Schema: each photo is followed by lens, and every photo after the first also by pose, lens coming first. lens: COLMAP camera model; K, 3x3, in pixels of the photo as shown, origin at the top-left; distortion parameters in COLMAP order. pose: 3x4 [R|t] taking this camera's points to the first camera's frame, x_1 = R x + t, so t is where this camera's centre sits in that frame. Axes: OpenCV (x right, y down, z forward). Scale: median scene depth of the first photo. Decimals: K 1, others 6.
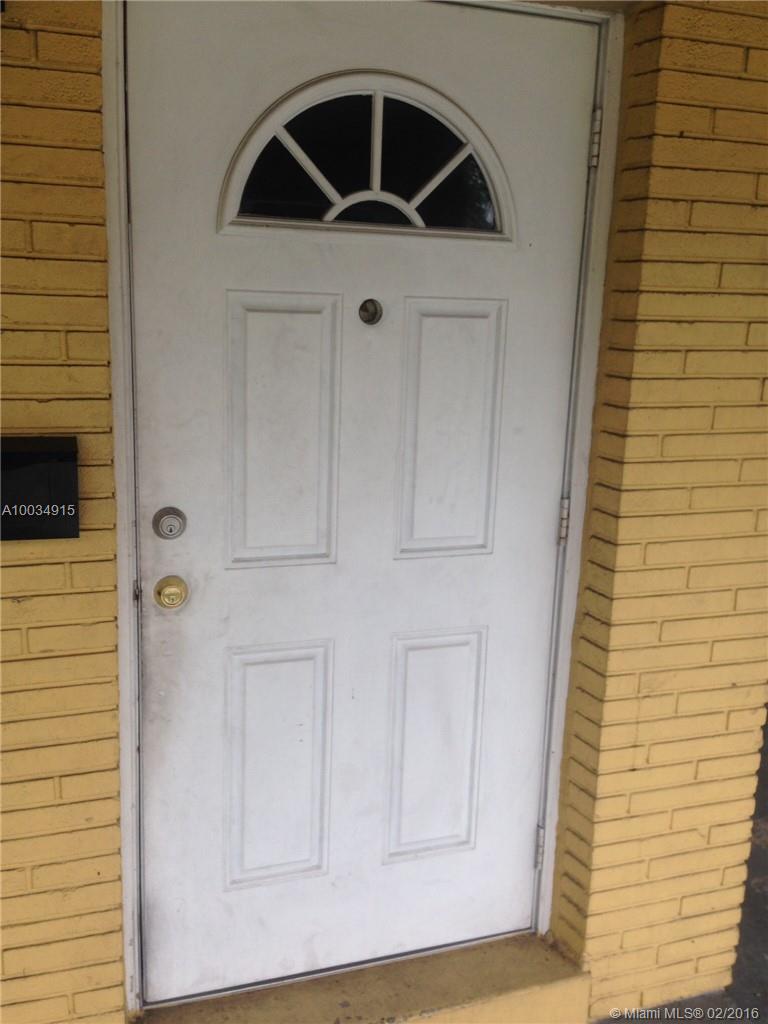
lens RADIAL K [[931.9, 0, 380.4], [0, 931.9, 509.1], [0, 0, 1]] dist [0.061303, 0.000000]
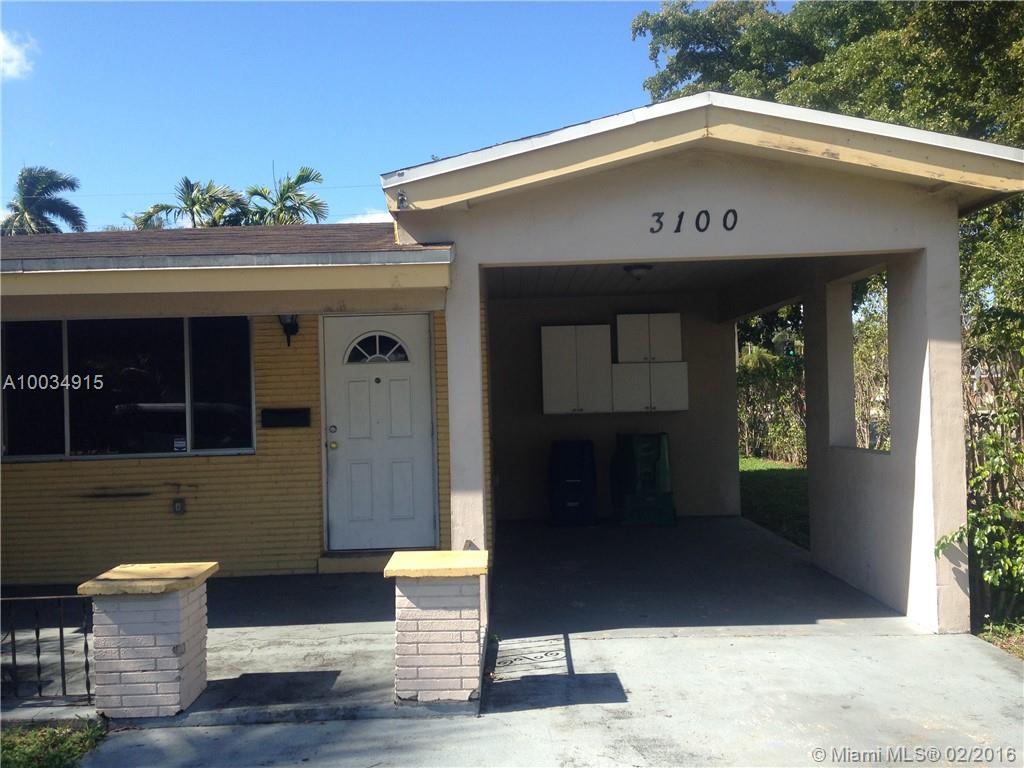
lens RADIAL K [[931.9, 0, 516.5], [0, 931.9, 382.2], [0, 0, 1]] dist [0.061303, 0.000000]
pose [[0.944519, -0.066869, -0.321577, 1.998398], [-0.009105, 0.973351, -0.229142, 0.790051], [0.328330, 0.219357, 0.918739, -2.794196]]
